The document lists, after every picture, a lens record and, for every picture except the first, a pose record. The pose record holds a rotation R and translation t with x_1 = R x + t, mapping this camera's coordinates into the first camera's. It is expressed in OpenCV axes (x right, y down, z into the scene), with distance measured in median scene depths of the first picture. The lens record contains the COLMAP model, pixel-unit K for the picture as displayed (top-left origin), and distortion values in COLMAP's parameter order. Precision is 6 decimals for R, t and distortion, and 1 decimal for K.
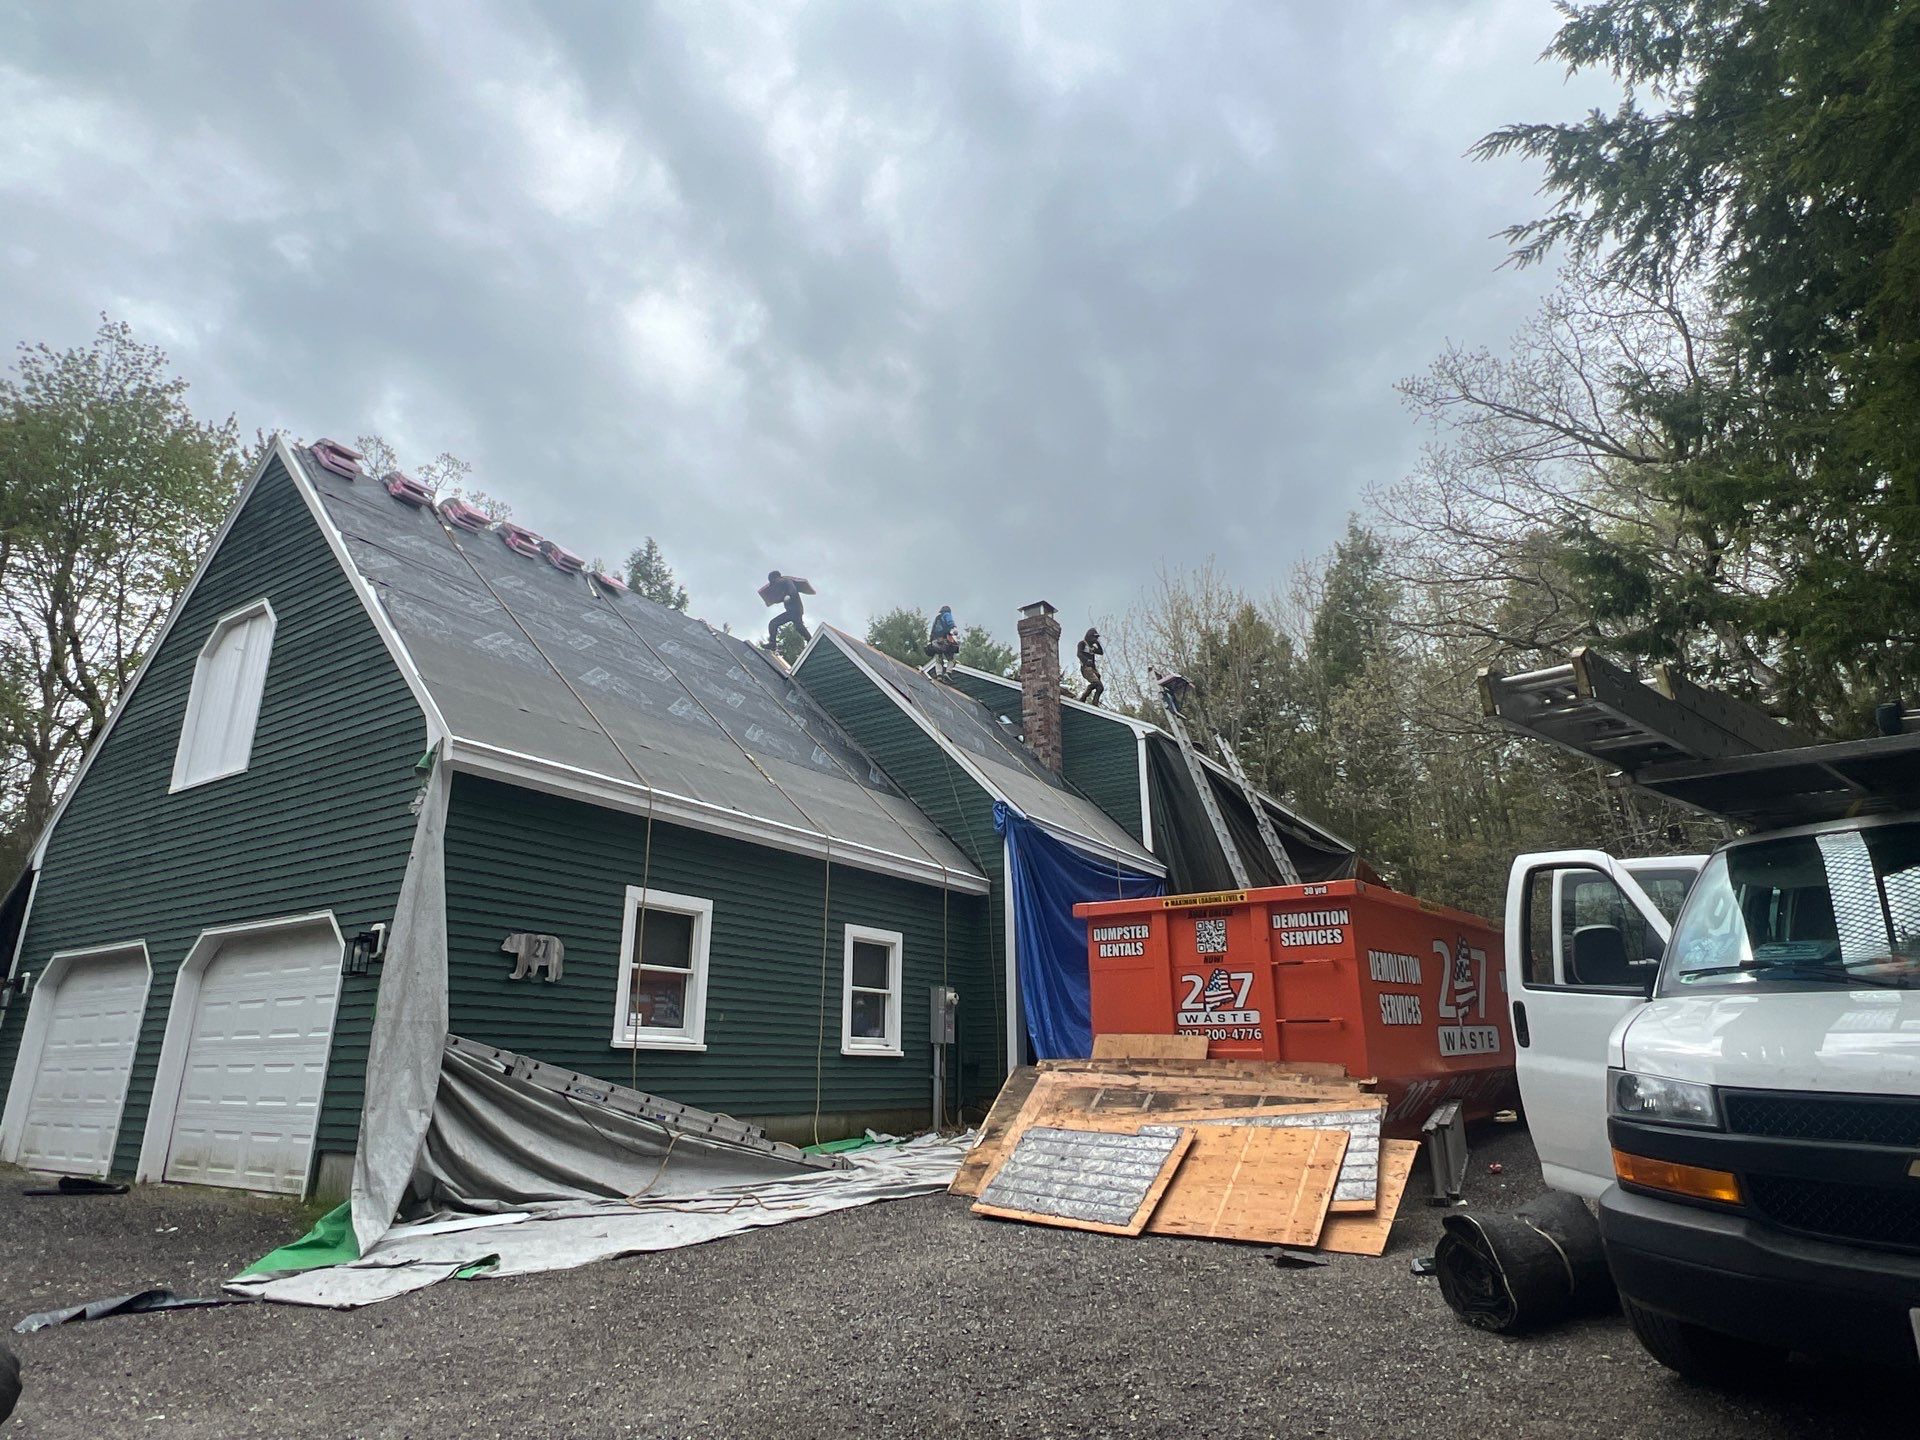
lens RADIAL K [[1123.7, 0, 958.5], [0, 1123.7, 719.4], [0, 0, 1]] dist [-0.005037, 0.002301]
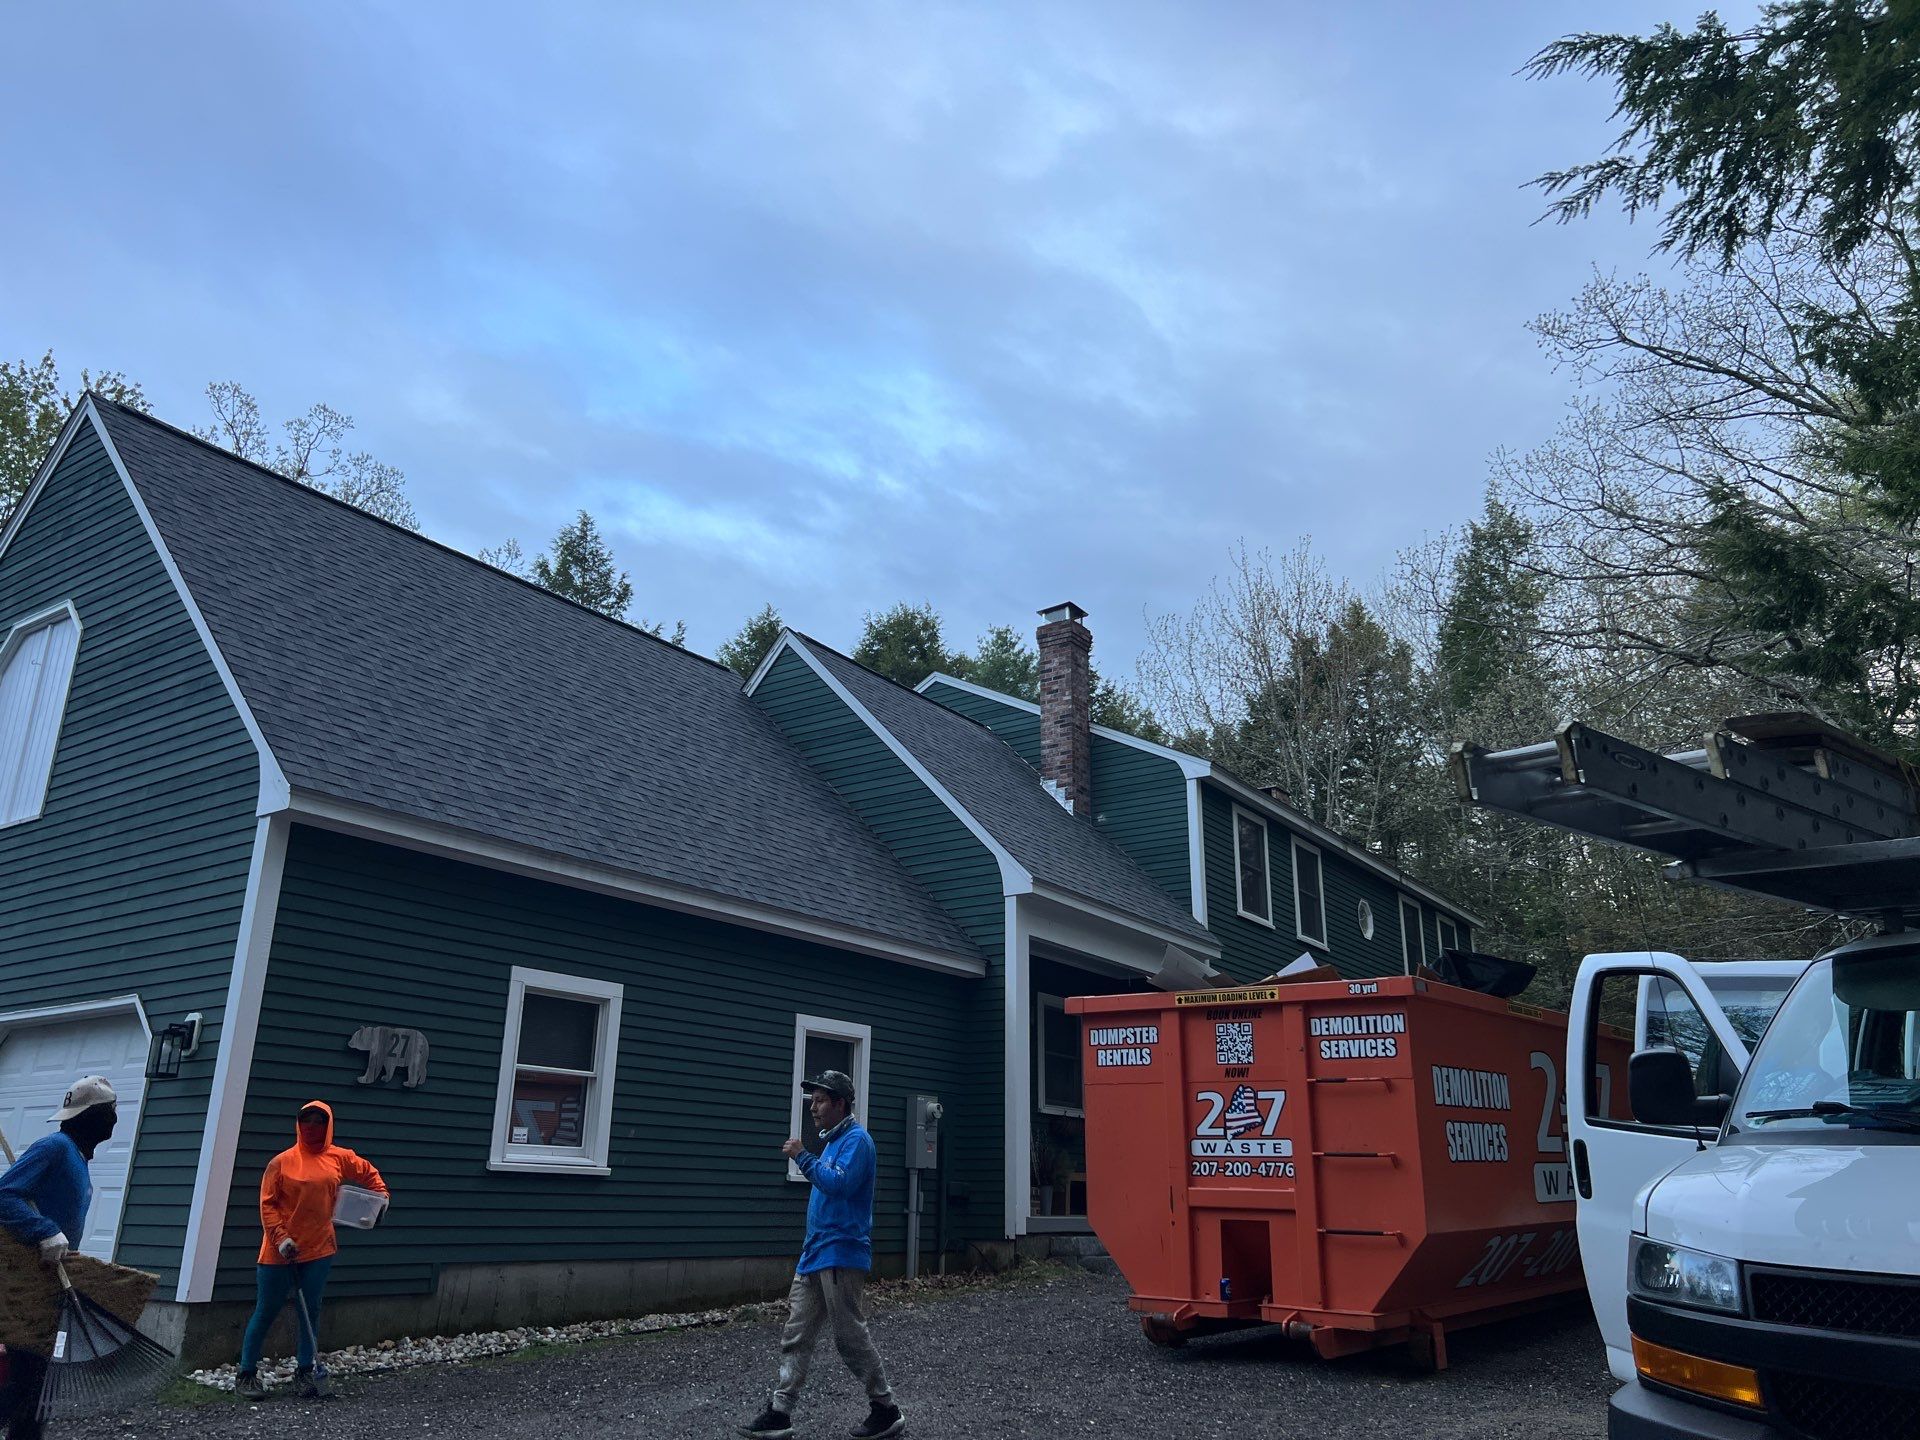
lens RADIAL K [[1444.9, 0, 946.7], [0, 1444.9, 731.6], [0, 0, 1]] dist [0.066952, -0.078950]
pose [[0.999488, 0.009212, -0.030629, 0.036451], [-0.009412, 0.999935, -0.006381, -0.012459], [0.030568, 0.006666, 0.999510, -0.021130]]
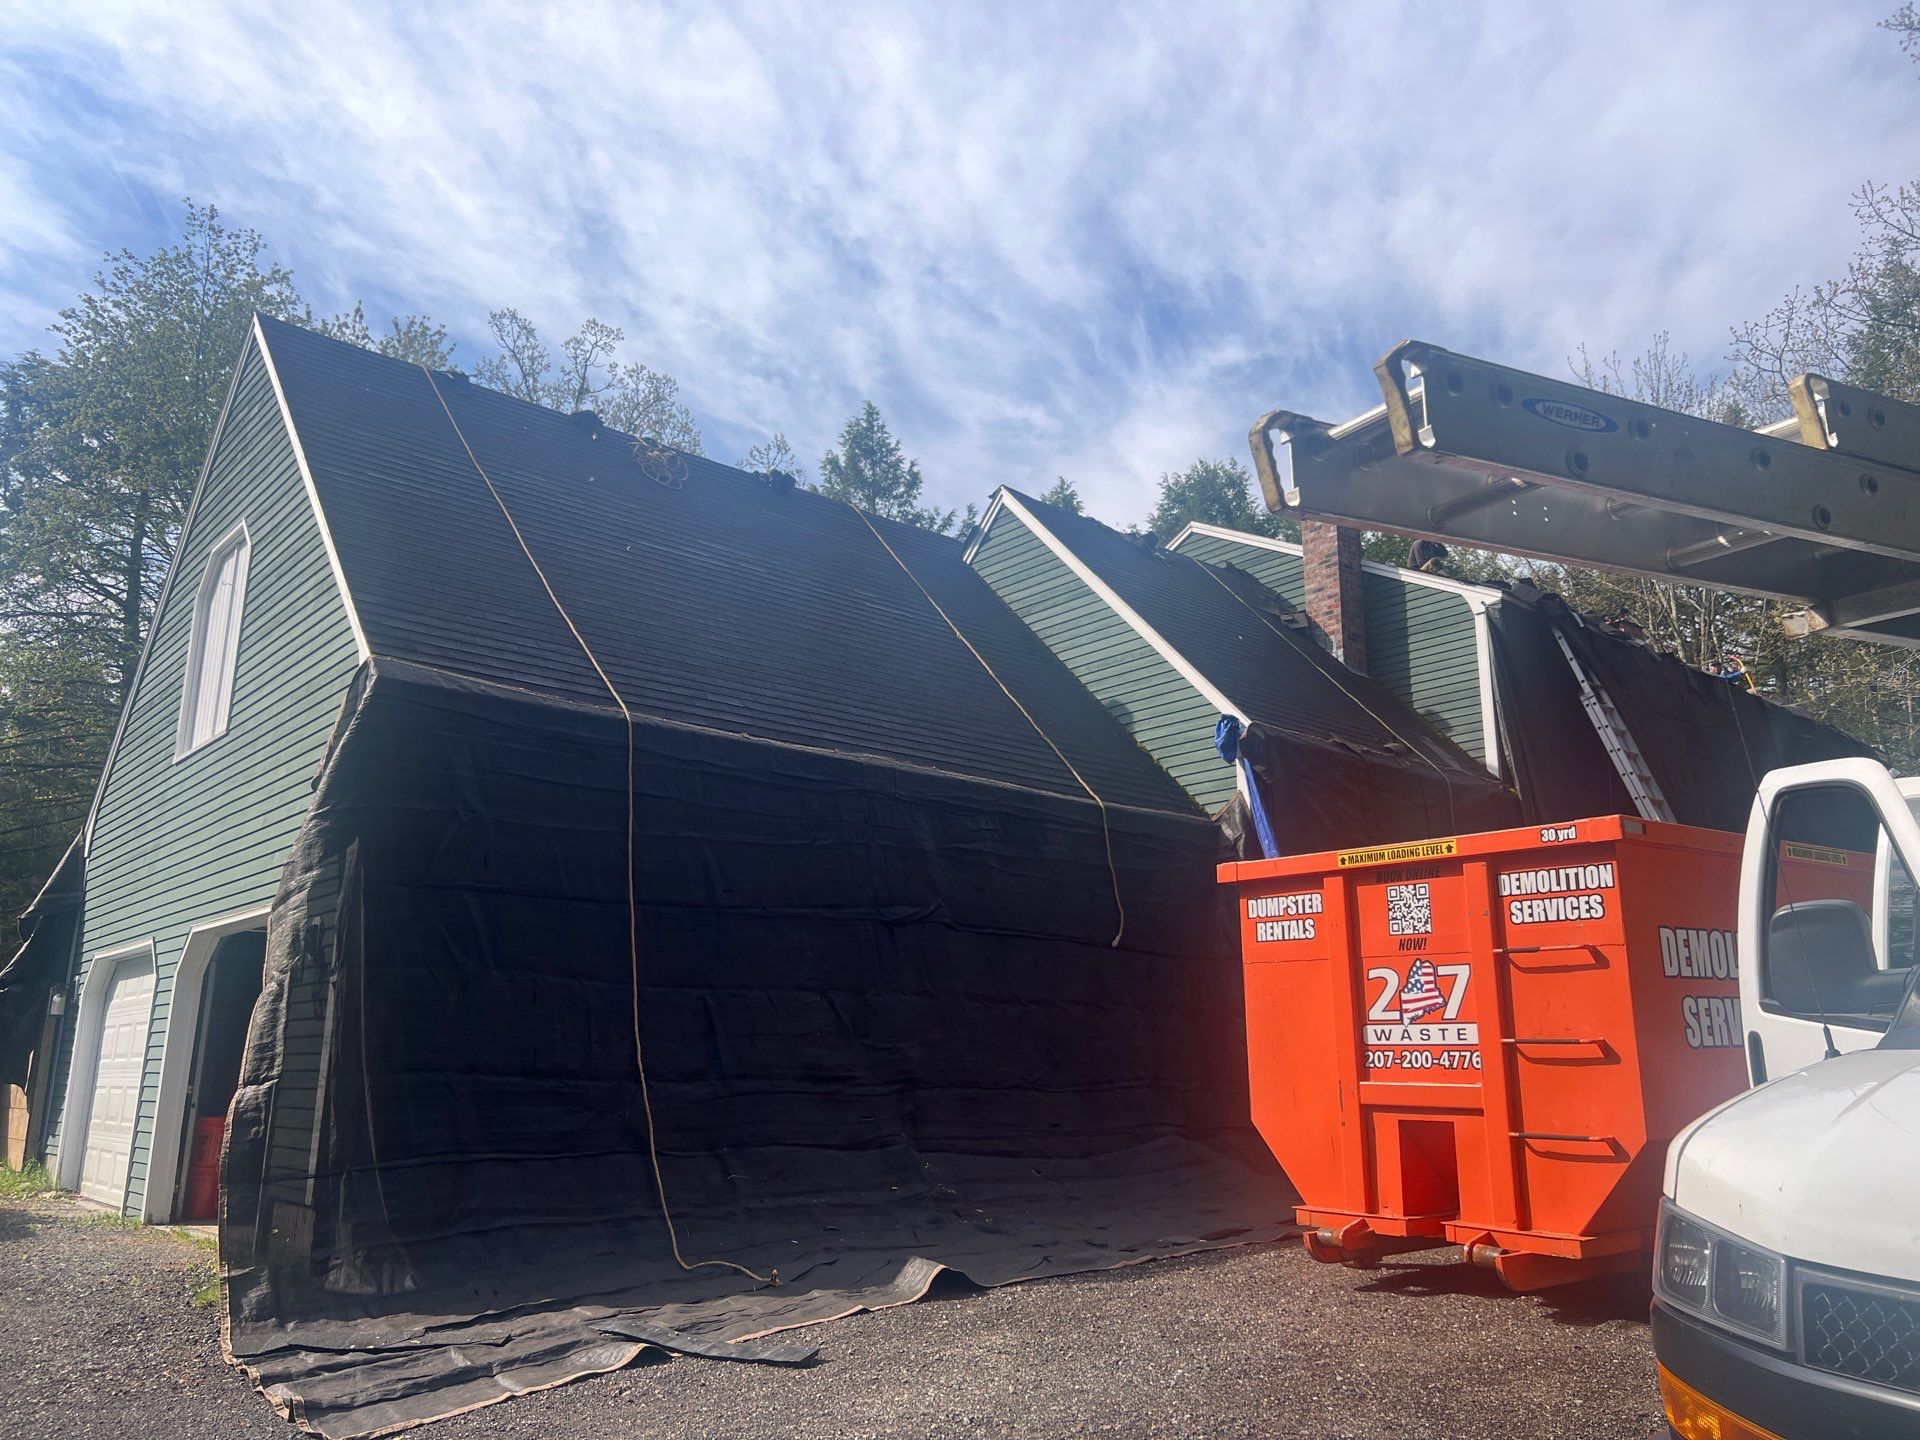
lens RADIAL K [[1456.8, 0, 975.9], [0, 1456.8, 728.0], [0, 0, 1]] dist [0.056625, -0.079782]
pose [[0.965405, -0.052672, -0.255381, 0.144398], [0.071188, 0.995420, 0.063803, 0.012859], [0.250851, -0.079776, 0.964733, 0.094321]]
